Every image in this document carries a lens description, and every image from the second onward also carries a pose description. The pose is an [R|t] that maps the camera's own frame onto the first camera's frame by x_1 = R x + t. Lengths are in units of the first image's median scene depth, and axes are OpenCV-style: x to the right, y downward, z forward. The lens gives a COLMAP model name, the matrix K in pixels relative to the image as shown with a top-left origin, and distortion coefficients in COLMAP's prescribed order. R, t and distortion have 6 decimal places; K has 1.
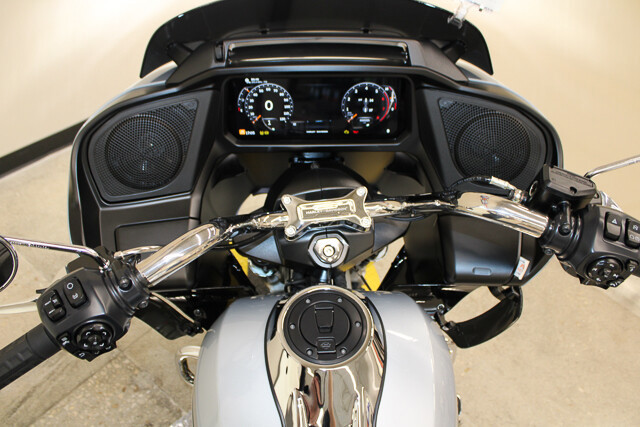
lens RADIAL K [[524.8, 0, 320.0], [0, 524.8, 213.5], [0, 0, 1]] dist [-0.149282, 0.115089]
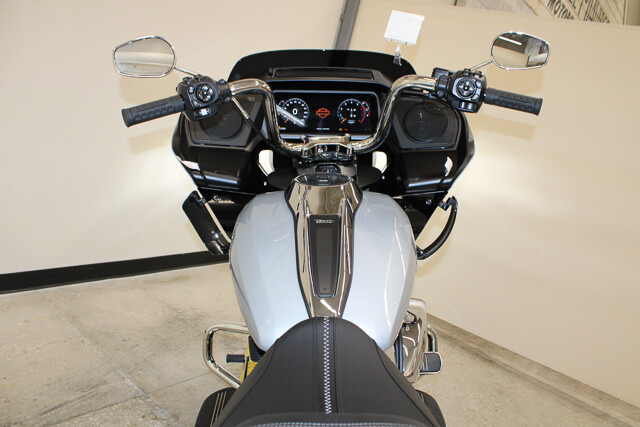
lens RADIAL K [[524.8, 0, 320.0], [0, 524.8, 213.5], [0, 0, 1]] dist [-0.149282, 0.115089]
pose [[0.999331, 0.009754, -0.035261, 0.046907], [-0.027583, 0.834059, -0.550985, 0.991872], [0.024036, 0.551588, 0.833770, -0.243375]]
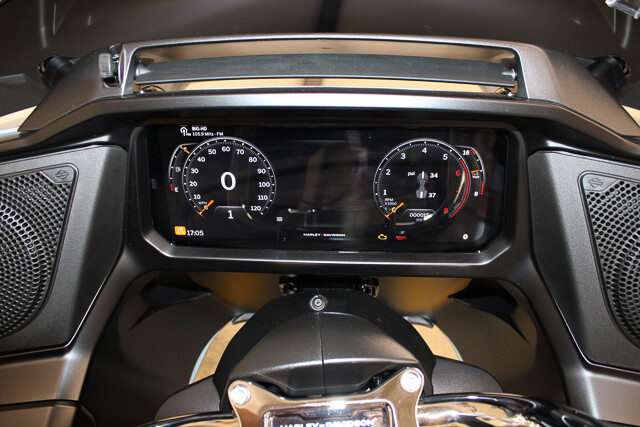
lens RADIAL K [[524.8, 0, 320.0], [0, 524.8, 213.5], [0, 0, 1]] dist [-0.149282, 0.115089]
pose [[0.996416, 0.026860, -0.080206, 0.030848], [-0.038831, 0.987672, -0.151644, -0.100120], [0.075144, 0.154215, 0.985176, 0.498141]]
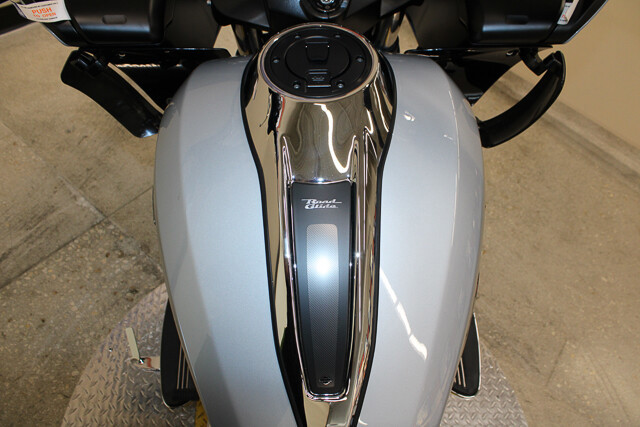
lens RADIAL K [[524.8, 0, 320.0], [0, 524.8, 213.5], [0, 0, 1]] dist [-0.149282, 0.115089]
pose [[0.999768, 0.009386, -0.019374, 0.024638], [-0.007228, 0.994060, 0.108589, 0.293324], [0.020279, -0.108424, 0.993898, 0.169266]]
